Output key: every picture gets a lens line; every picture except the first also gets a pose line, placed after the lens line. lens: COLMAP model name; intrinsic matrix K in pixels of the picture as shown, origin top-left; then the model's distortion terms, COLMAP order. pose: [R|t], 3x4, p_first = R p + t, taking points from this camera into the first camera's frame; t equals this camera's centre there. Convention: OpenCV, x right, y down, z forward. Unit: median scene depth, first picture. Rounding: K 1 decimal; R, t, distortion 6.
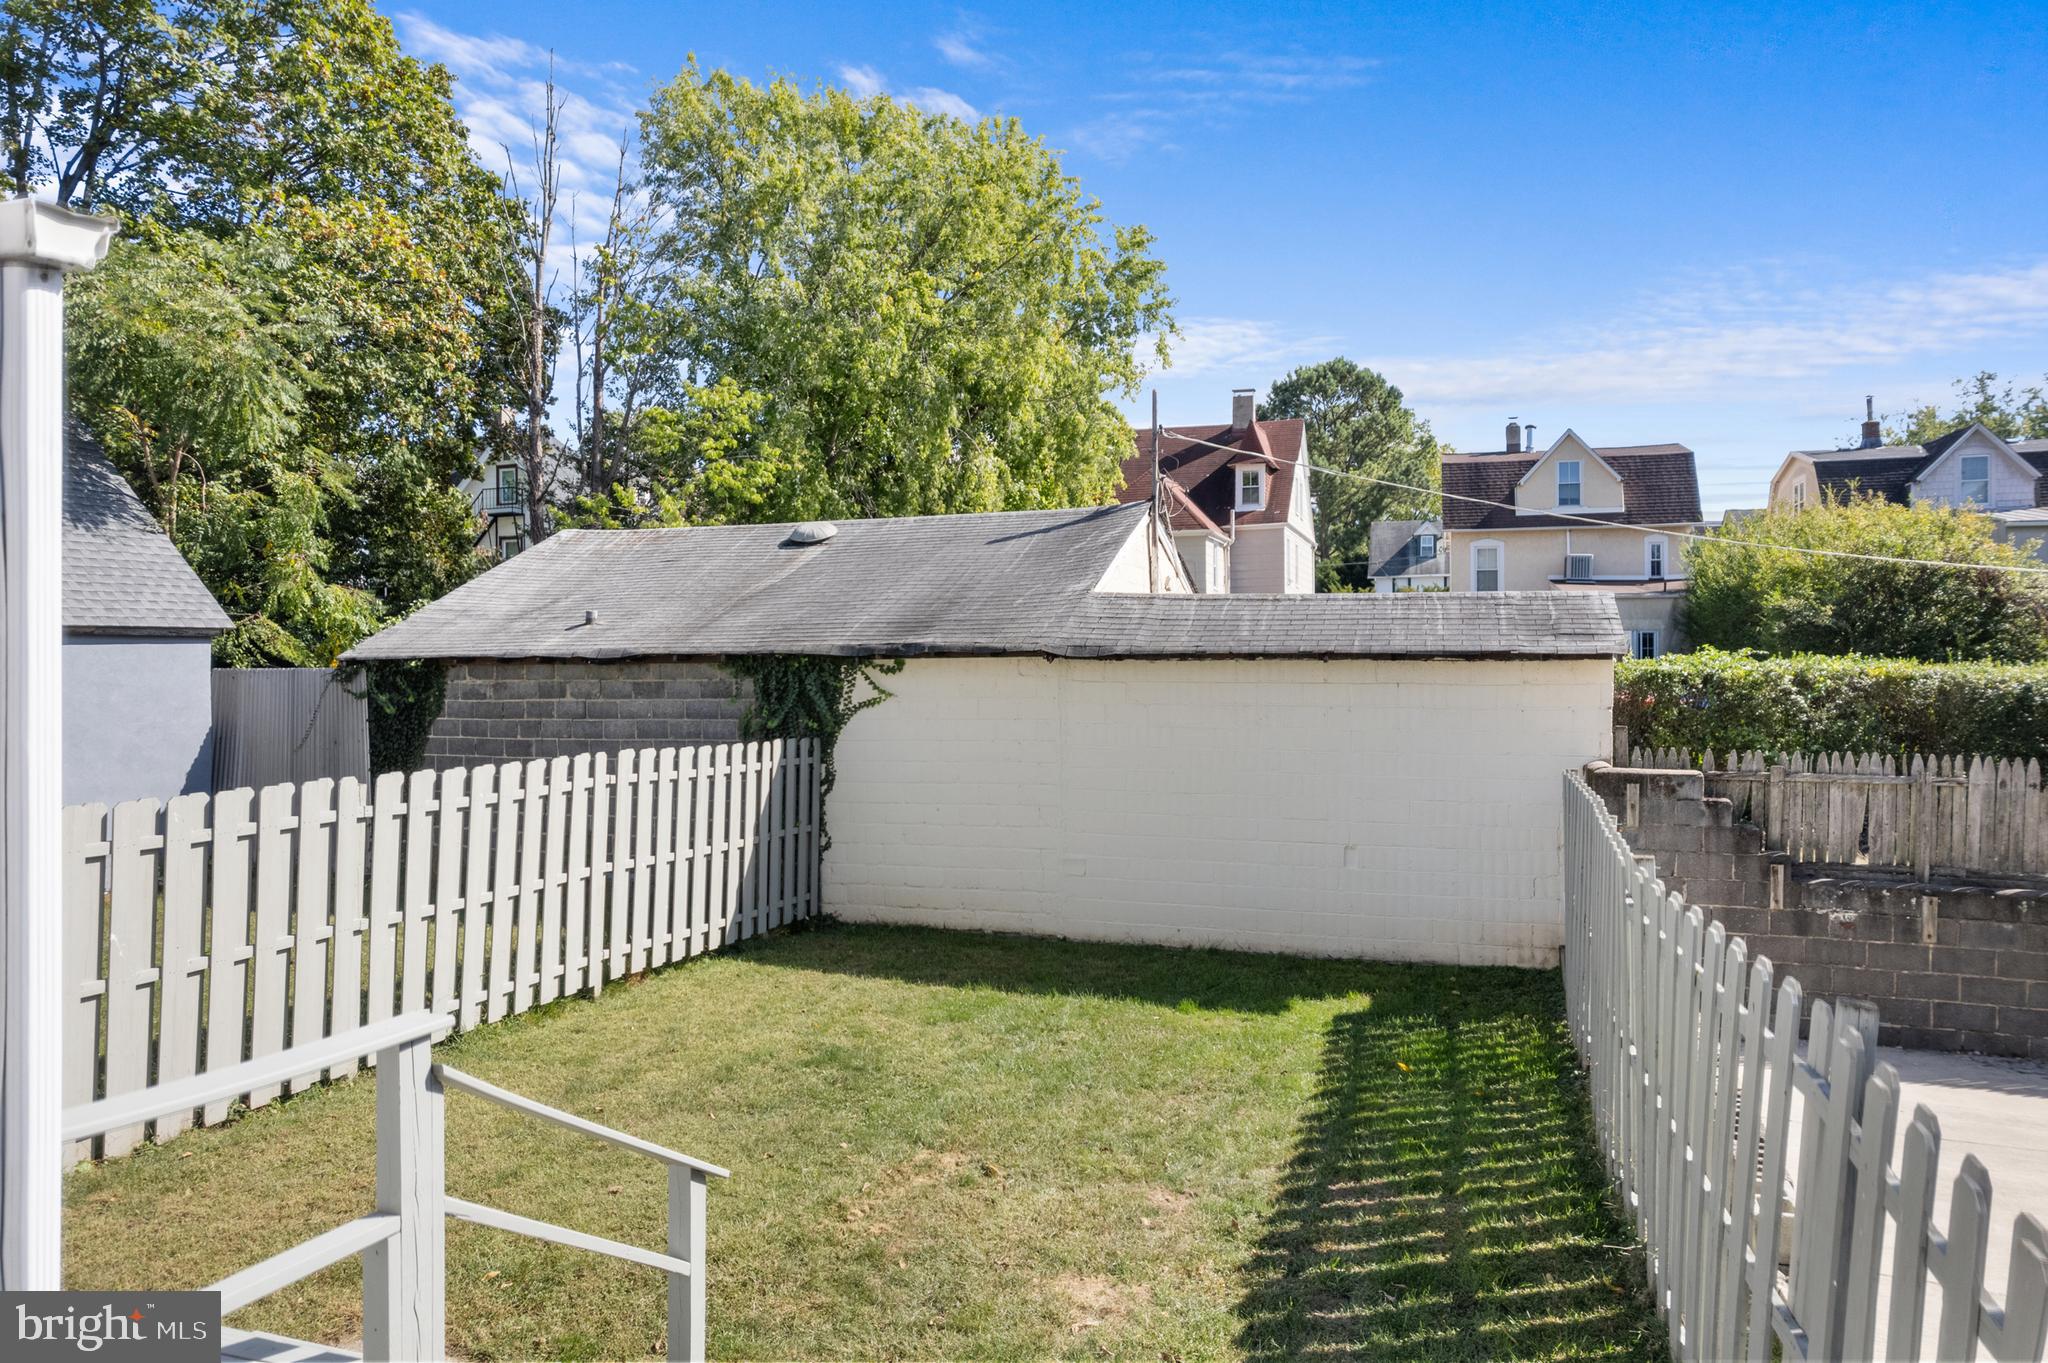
lens RADIAL K [[1305.7, 0, 1015.3], [0, 1305.7, 679.1], [0, 0, 1]] dist [-0.077619, 0.070653]
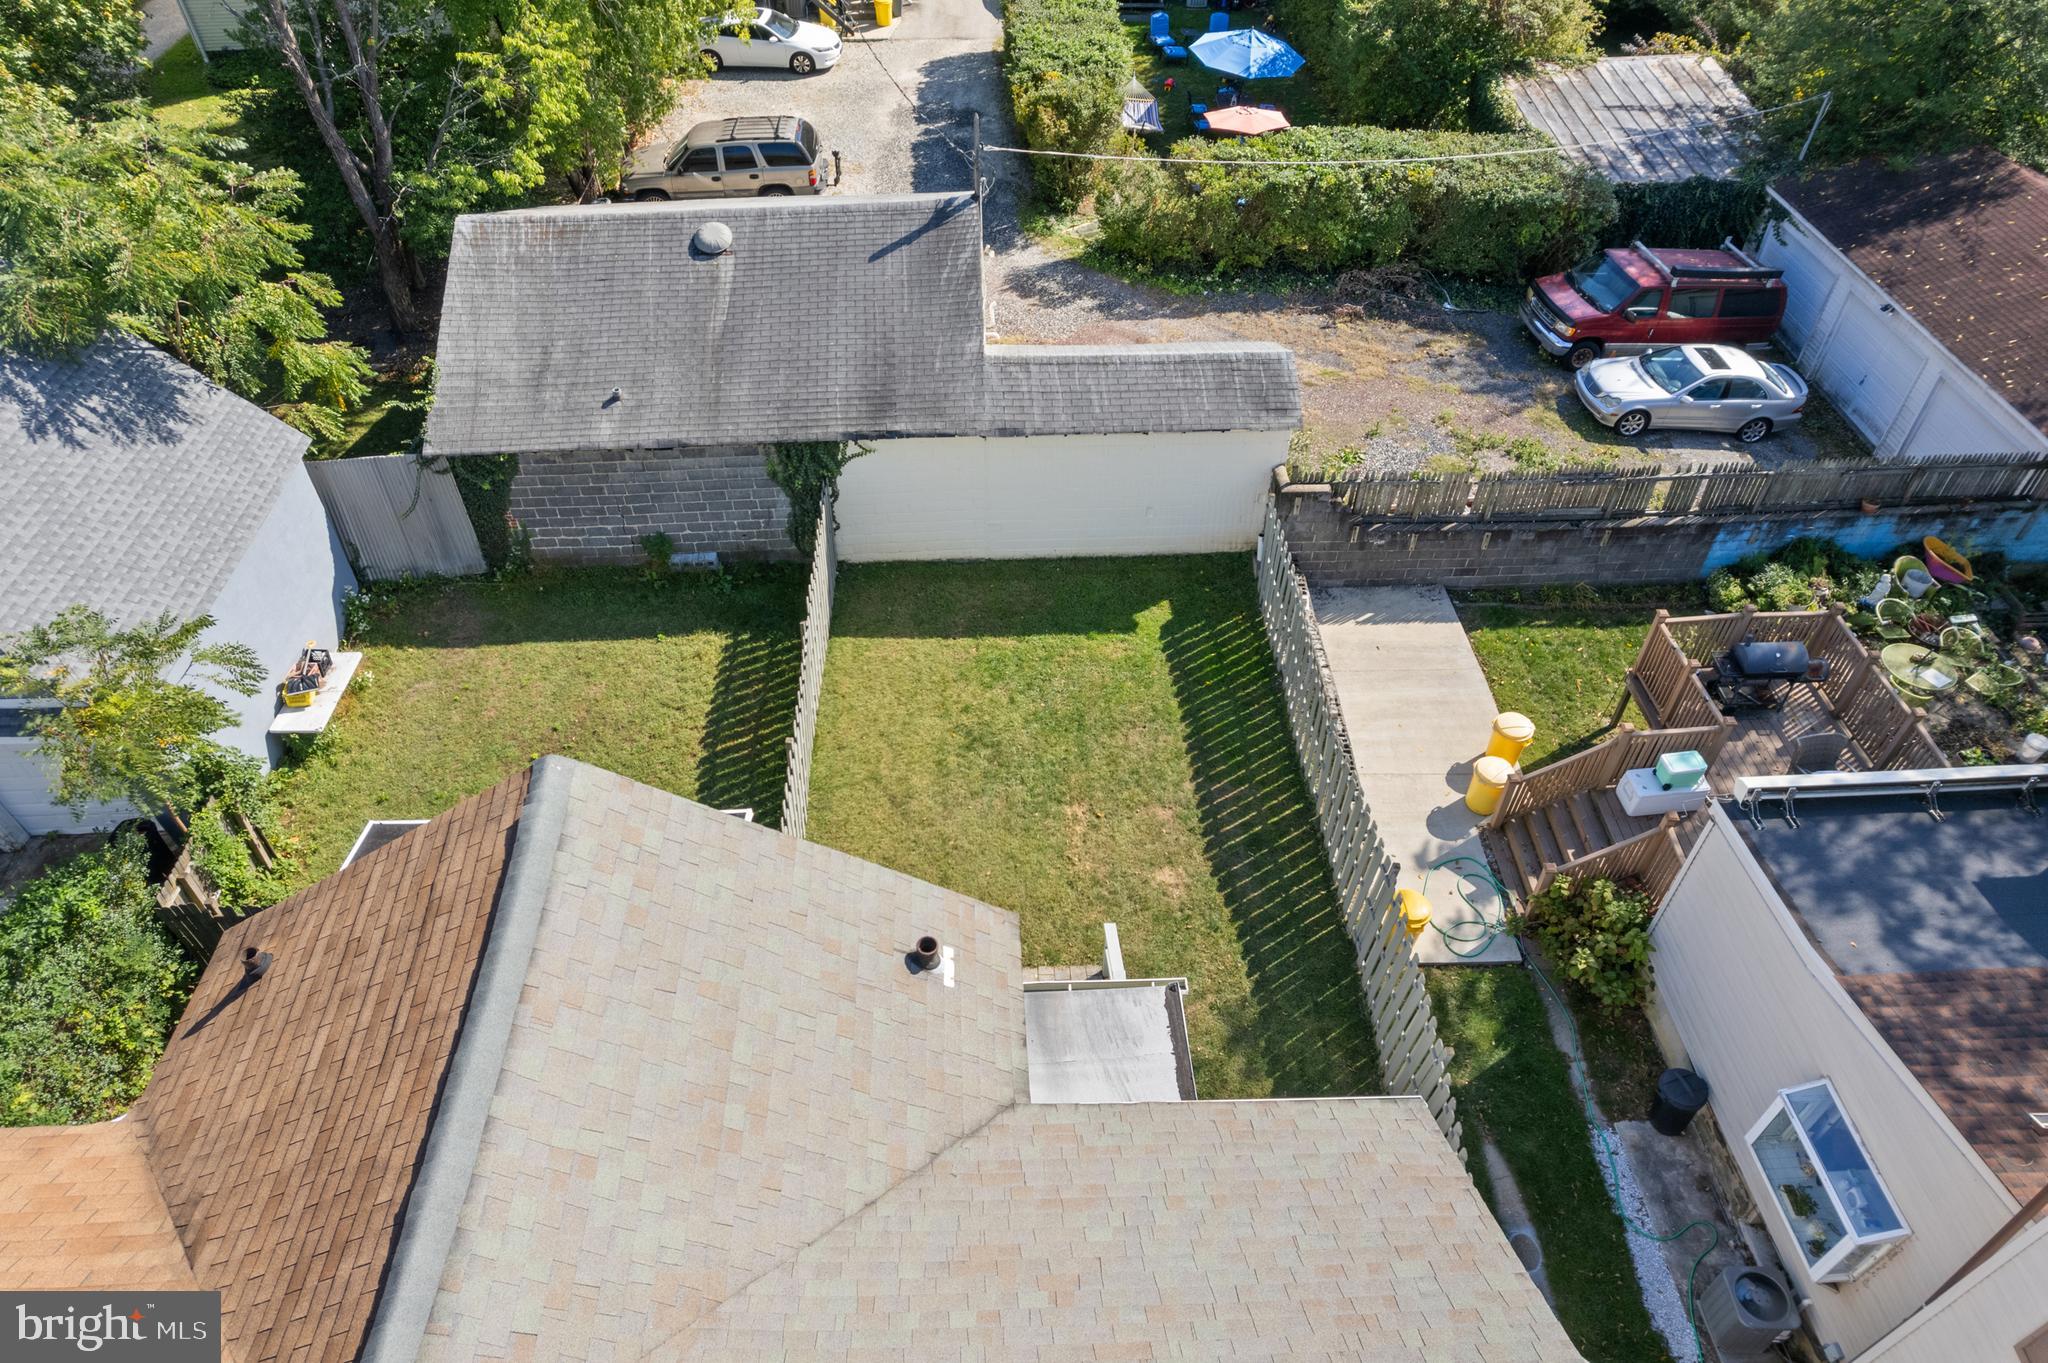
lens RADIAL K [[1305.7, 0, 1015.3], [0, 1305.7, 679.1], [0, 0, 1]] dist [-0.077619, 0.070653]
pose [[0.932381, -0.250161, 0.260930, -0.426702], [0.004454, 0.729742, 0.683708, -0.880440], [-0.361449, -0.636315, 0.681512, -0.320199]]
